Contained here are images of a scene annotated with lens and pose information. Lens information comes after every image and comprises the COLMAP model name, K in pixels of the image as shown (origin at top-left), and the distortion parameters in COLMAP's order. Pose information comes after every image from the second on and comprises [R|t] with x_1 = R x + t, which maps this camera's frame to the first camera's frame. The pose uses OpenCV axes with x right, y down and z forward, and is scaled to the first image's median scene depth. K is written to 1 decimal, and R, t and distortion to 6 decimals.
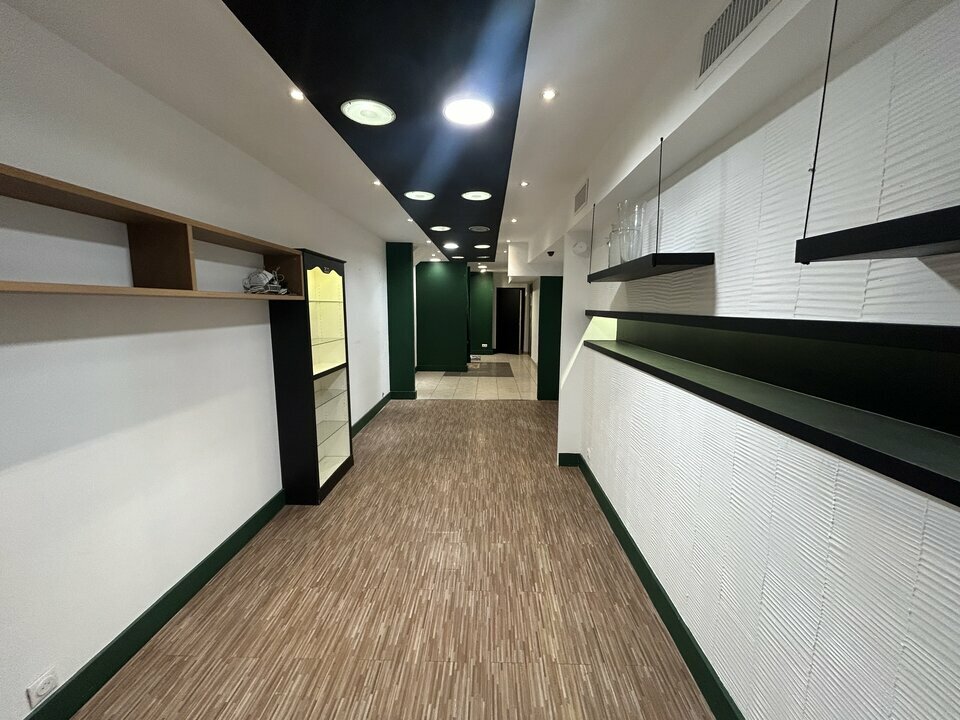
lens RADIAL K [[388.3, 0, 479.9], [0, 388.3, 365.2], [0, 0, 1]] dist [-0.003070, -0.000176]
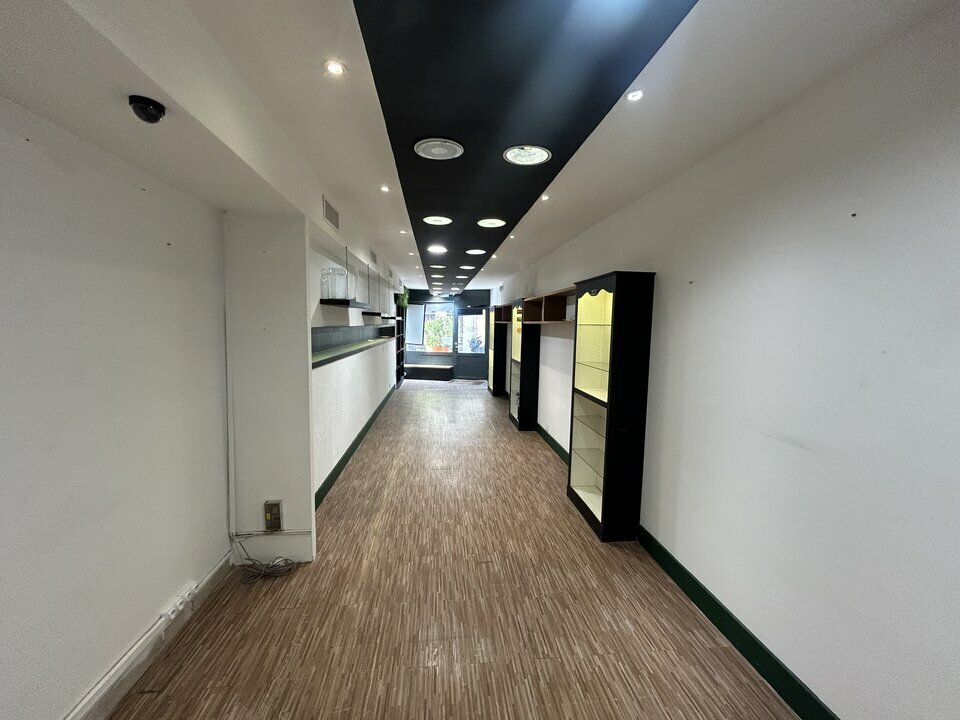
lens RADIAL K [[388.3, 0, 481.3], [0, 388.3, 357.8], [0, 0, 1]] dist [-0.003070, -0.000176]
pose [[-0.991019, -0.011666, -0.133209, 0.007486], [-0.043210, 0.970681, 0.236456, -0.279318], [0.126545, 0.240088, -0.962468, 1.765736]]
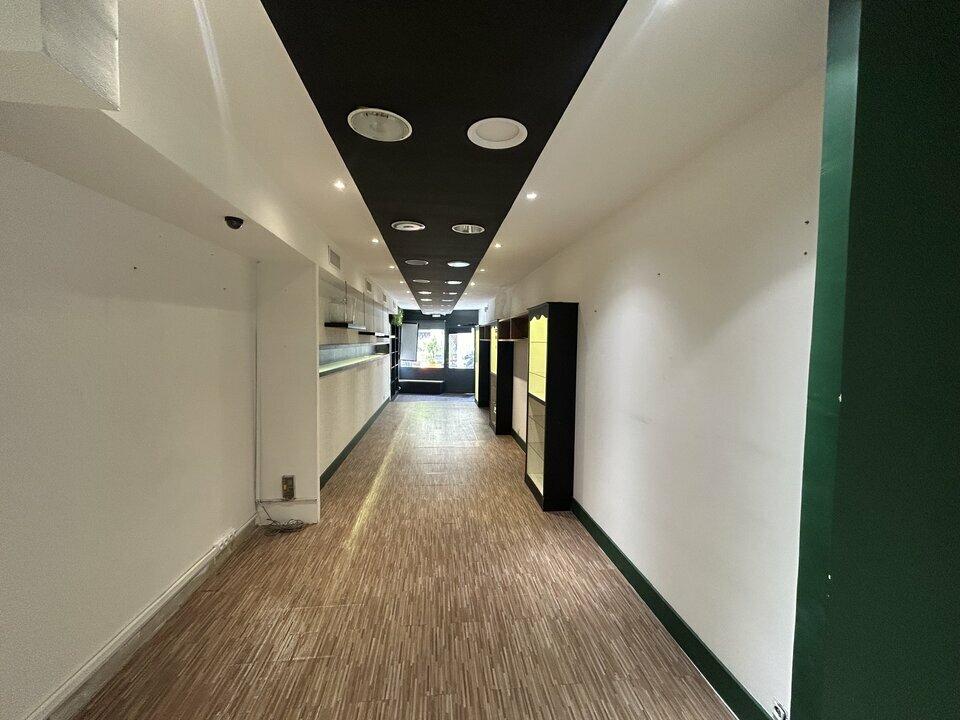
lens RADIAL K [[388.3, 0, 480.4], [0, 388.3, 357.6], [0, 0, 1]] dist [-0.003070, -0.000176]
pose [[-0.990890, -0.012205, -0.134119, -0.044228], [-0.038190, 0.980470, 0.192927, -0.321890], [0.129145, 0.196291, -0.972004, 2.018503]]
